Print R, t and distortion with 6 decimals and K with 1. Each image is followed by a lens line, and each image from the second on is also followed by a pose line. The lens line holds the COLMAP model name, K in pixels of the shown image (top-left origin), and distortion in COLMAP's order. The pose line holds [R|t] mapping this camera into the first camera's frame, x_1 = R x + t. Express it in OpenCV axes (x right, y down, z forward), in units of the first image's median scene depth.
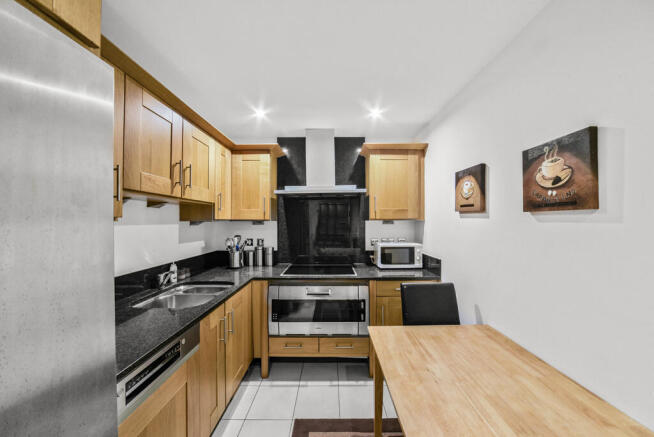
lens RADIAL K [[225.5, 0, 328.6], [0, 225.5, 219.2], [0, 0, 1]] dist [0.002309, 0.000324]
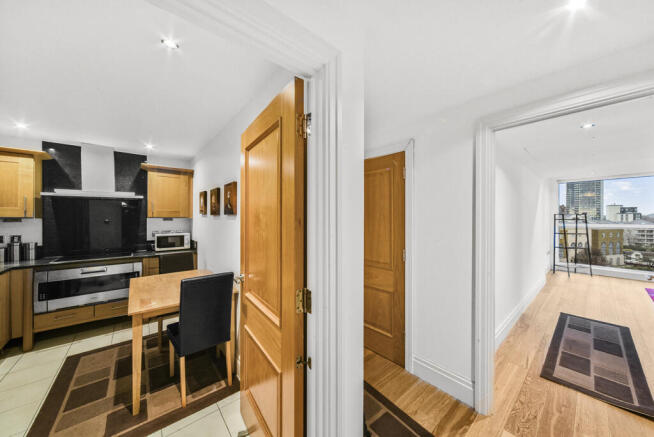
lens RADIAL K [[225.5, 0, 328.6], [0, 225.5, 218.4], [0, 0, 1]] dist [0.002309, 0.000324]
pose [[0.752307, 0.001212, 0.658812, 0.102744], [-0.003799, 0.999990, 0.002498, -0.000885], [-0.658802, -0.004382, 0.752303, -0.813467]]
